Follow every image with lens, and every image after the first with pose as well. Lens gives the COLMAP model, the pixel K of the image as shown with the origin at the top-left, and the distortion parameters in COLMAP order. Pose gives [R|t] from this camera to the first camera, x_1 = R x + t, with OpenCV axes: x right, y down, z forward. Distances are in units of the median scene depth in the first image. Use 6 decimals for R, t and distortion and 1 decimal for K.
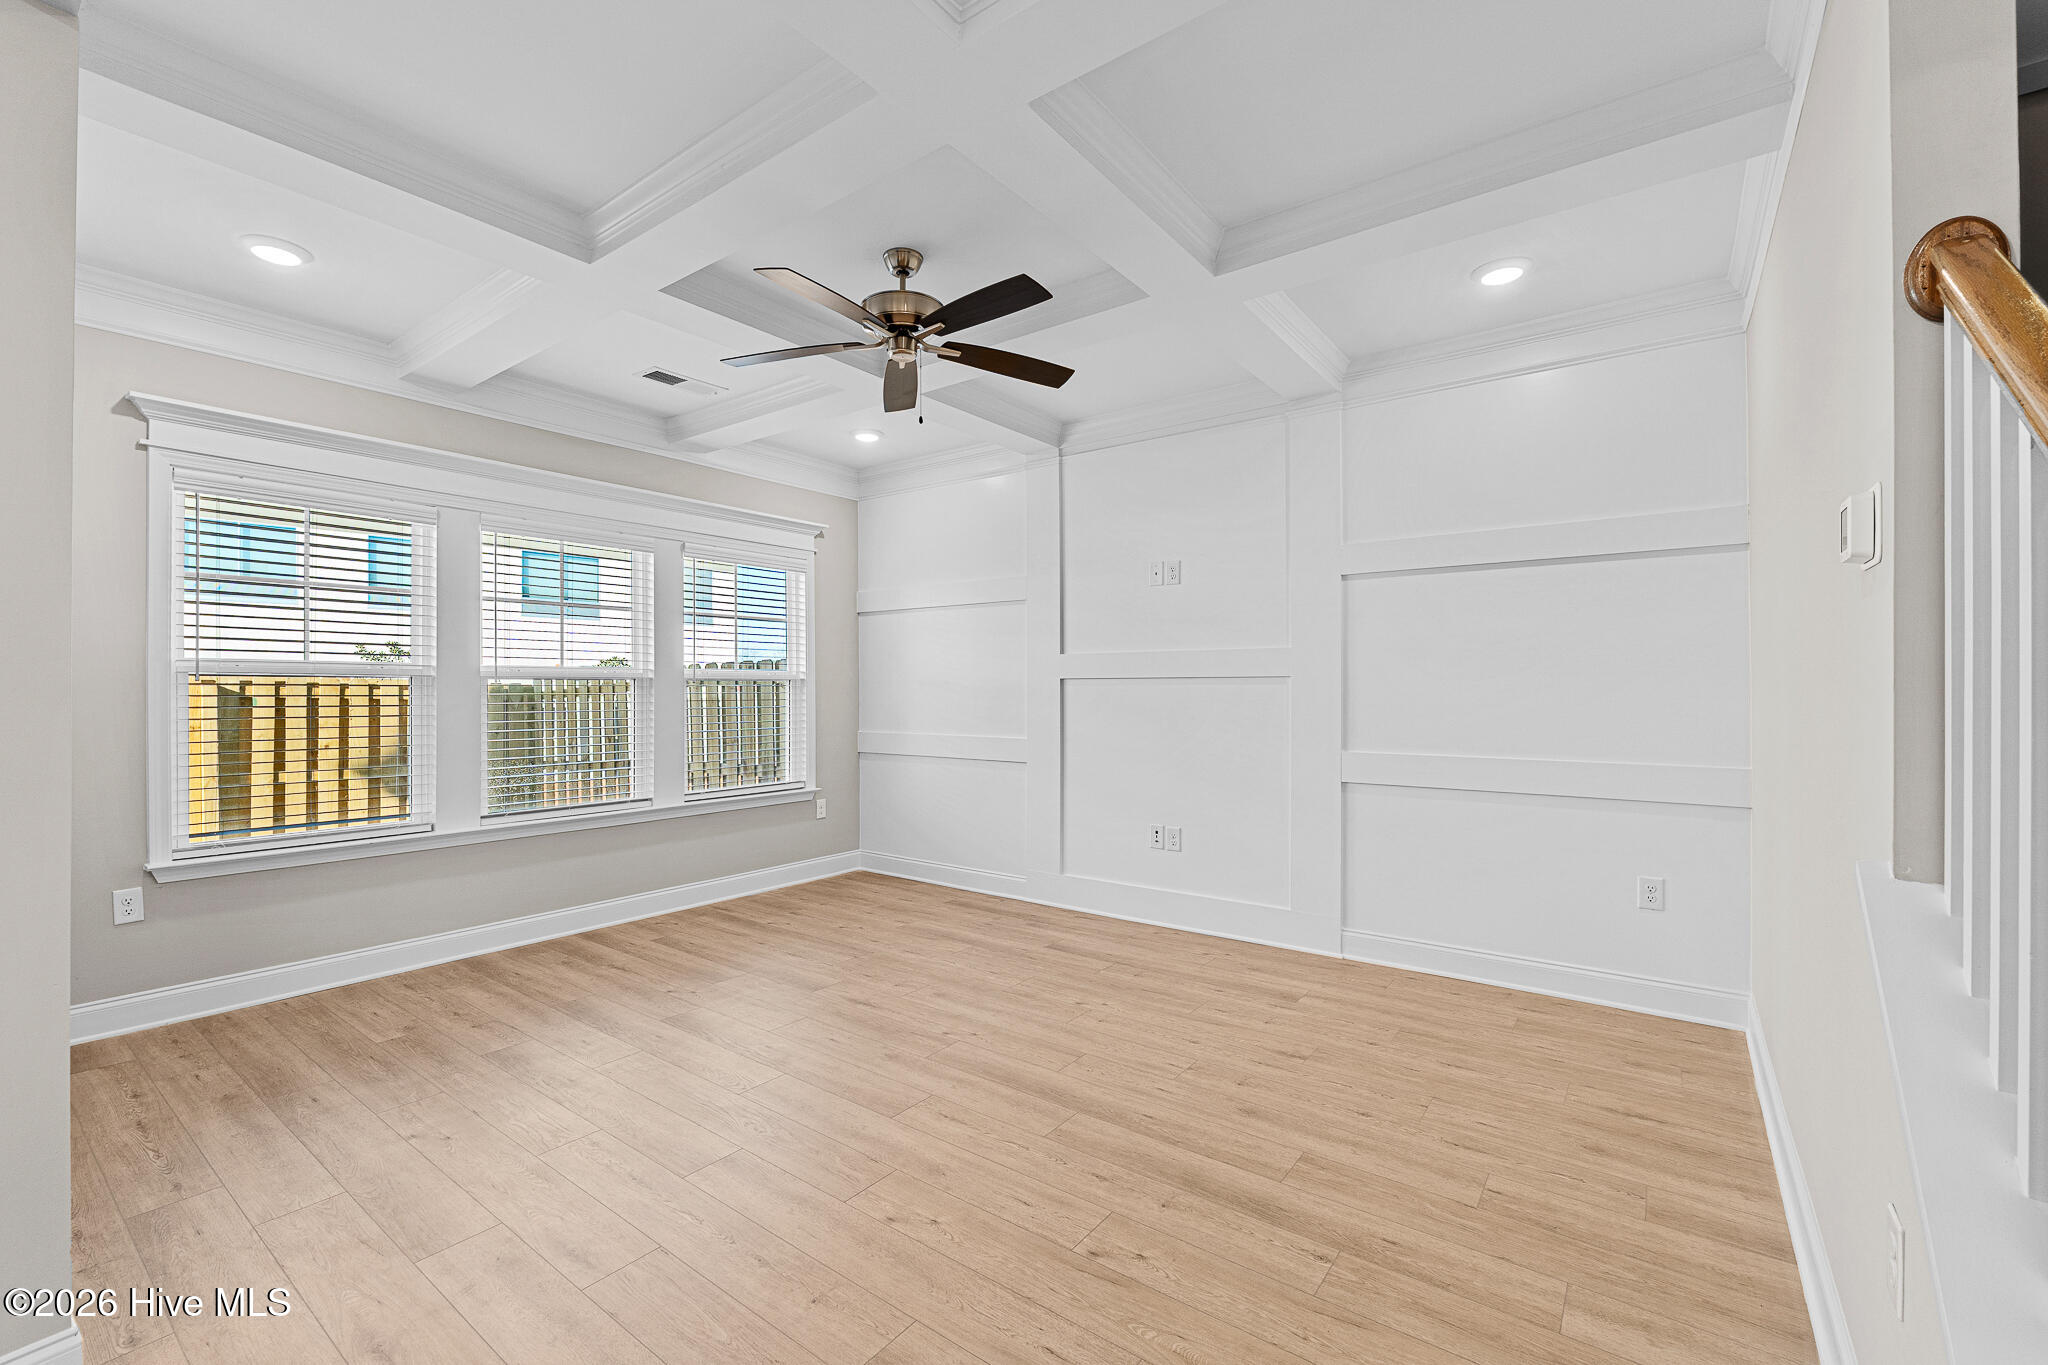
lens RADIAL K [[869.8, 0, 1002.6], [0, 869.8, 682.4], [0, 0, 1]] dist [-0.004097, -0.000299]
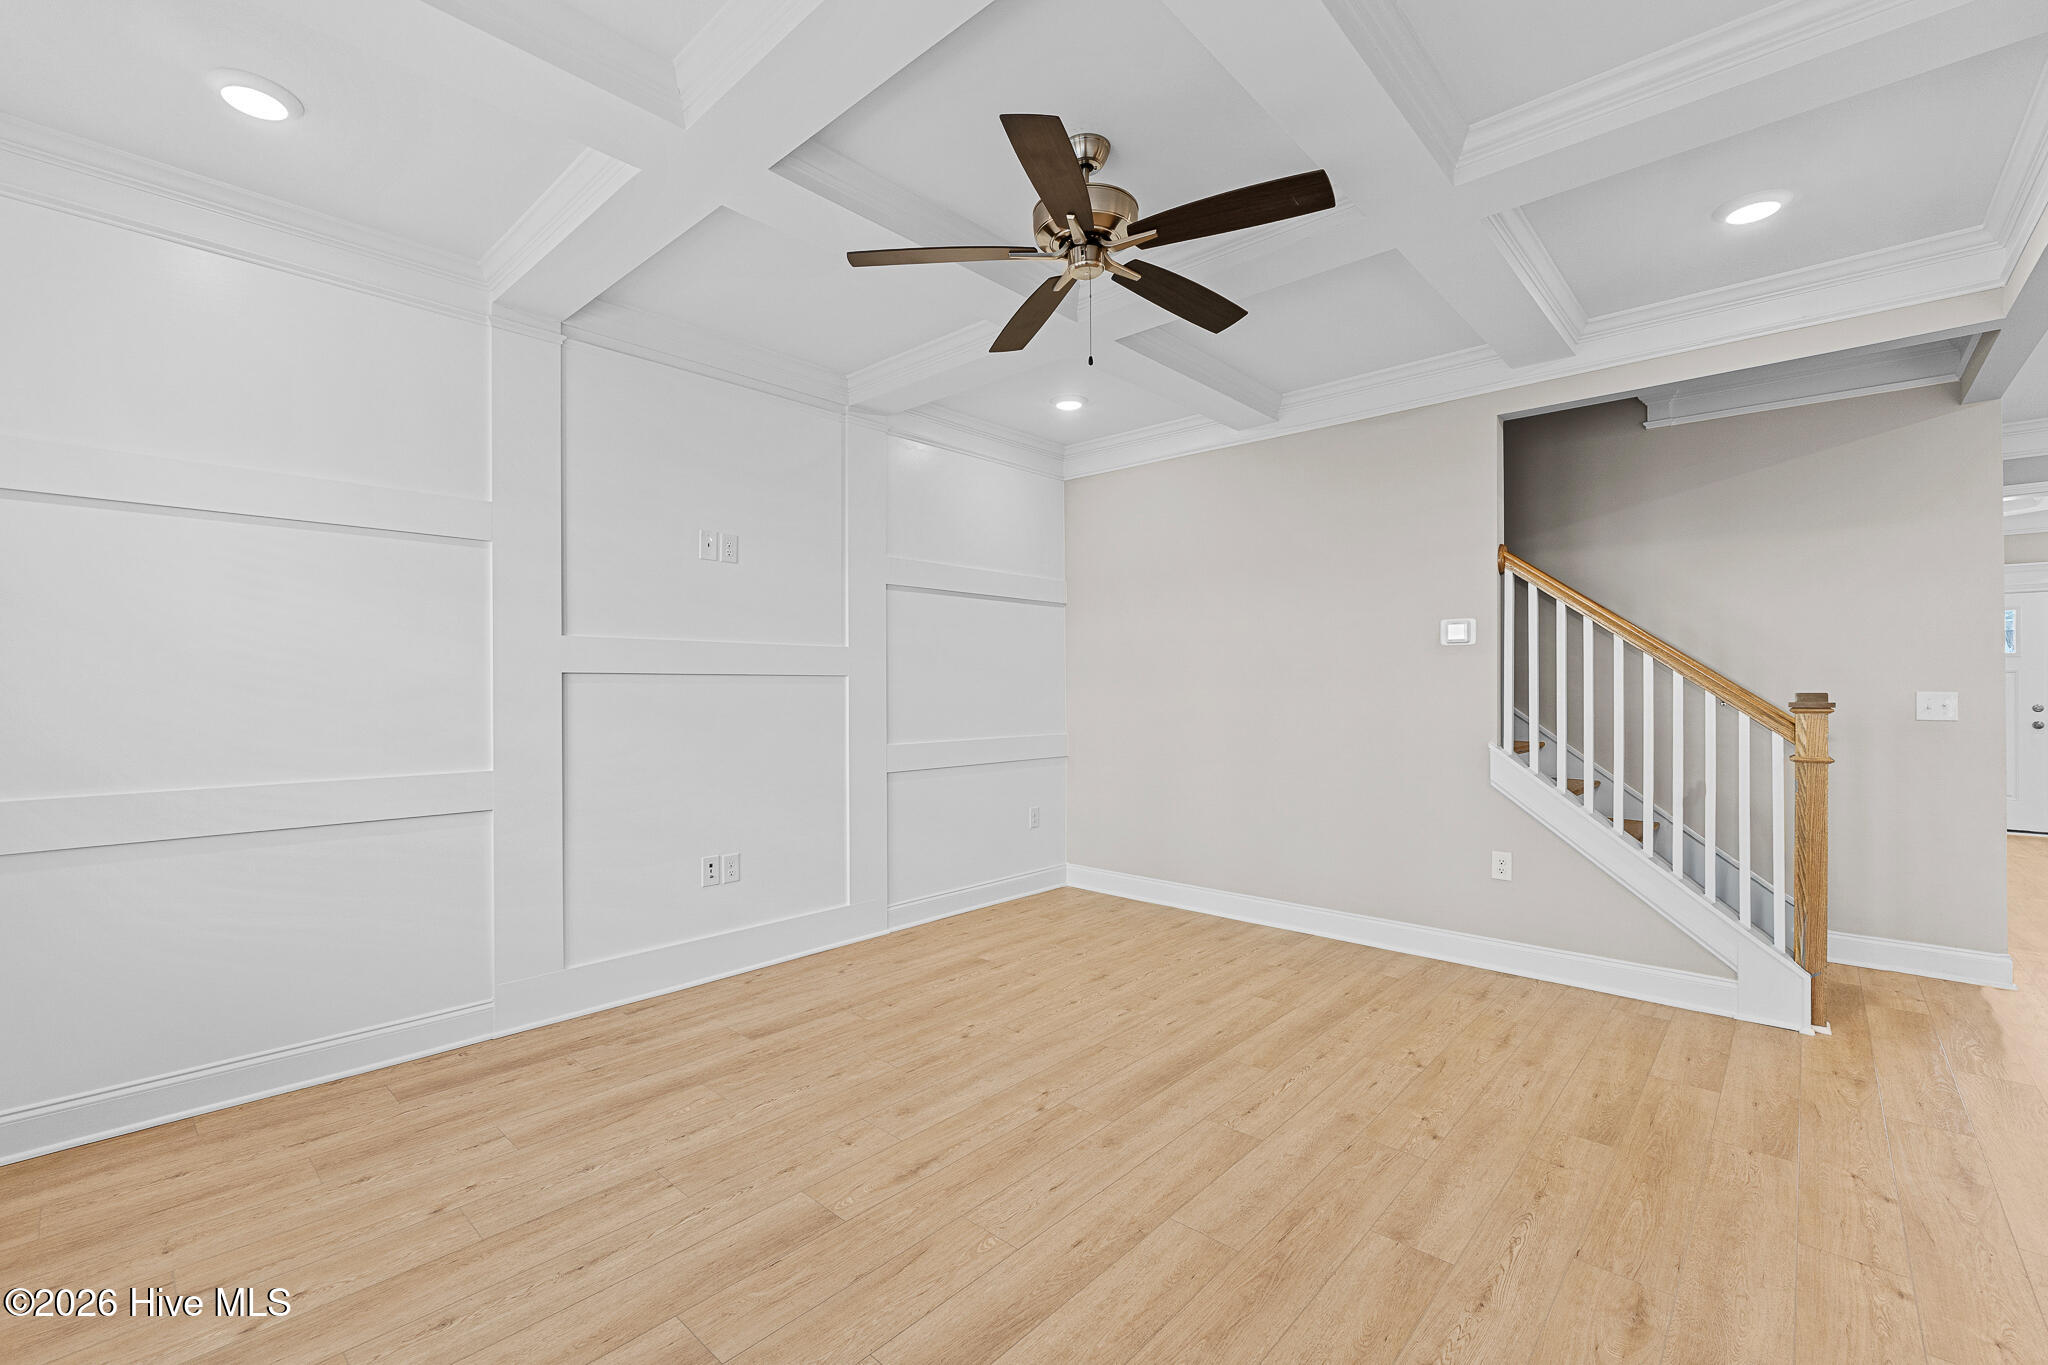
lens RADIAL K [[869.8, 0, 1002.6], [0, 869.8, 682.4], [0, 0, 1]] dist [-0.004097, -0.000299]
pose [[0.089978, 0.008716, 0.995906, -0.718839], [-0.007077, 0.999942, -0.008112, 0.008806], [-0.995919, -0.006318, 0.090035, 0.785596]]
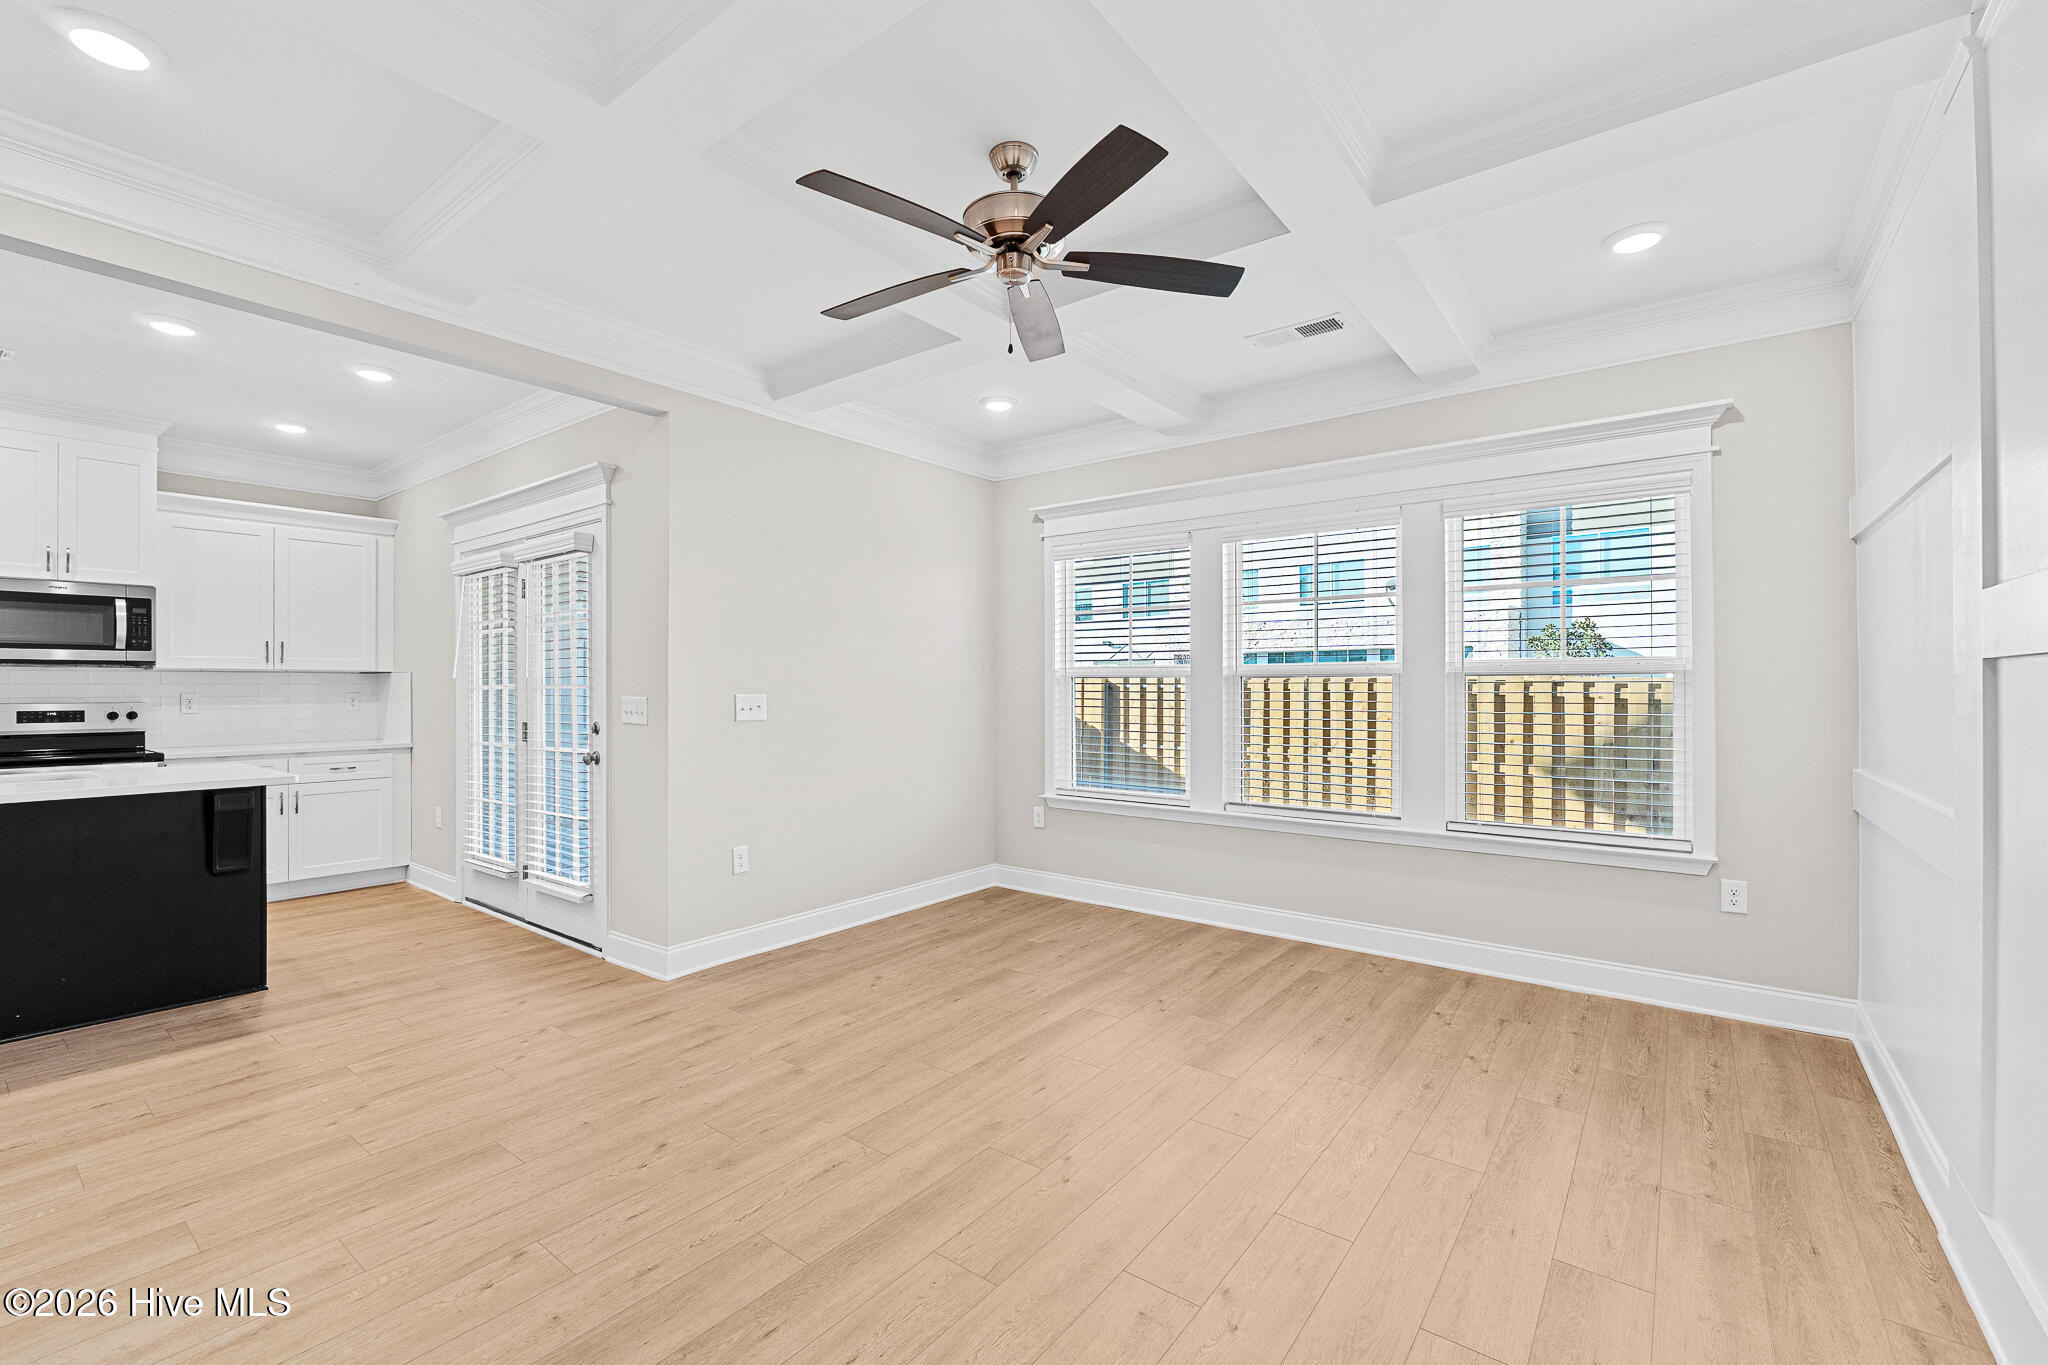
lens RADIAL K [[869.8, 0, 1002.6], [0, 869.8, 682.4], [0, 0, 1]] dist [-0.004097, -0.000299]
pose [[-0.006793, -0.005368, -0.999963, 0.542268], [0.006351, 0.999965, -0.005411, 0.006819], [0.999957, -0.006388, -0.006759, 0.776220]]
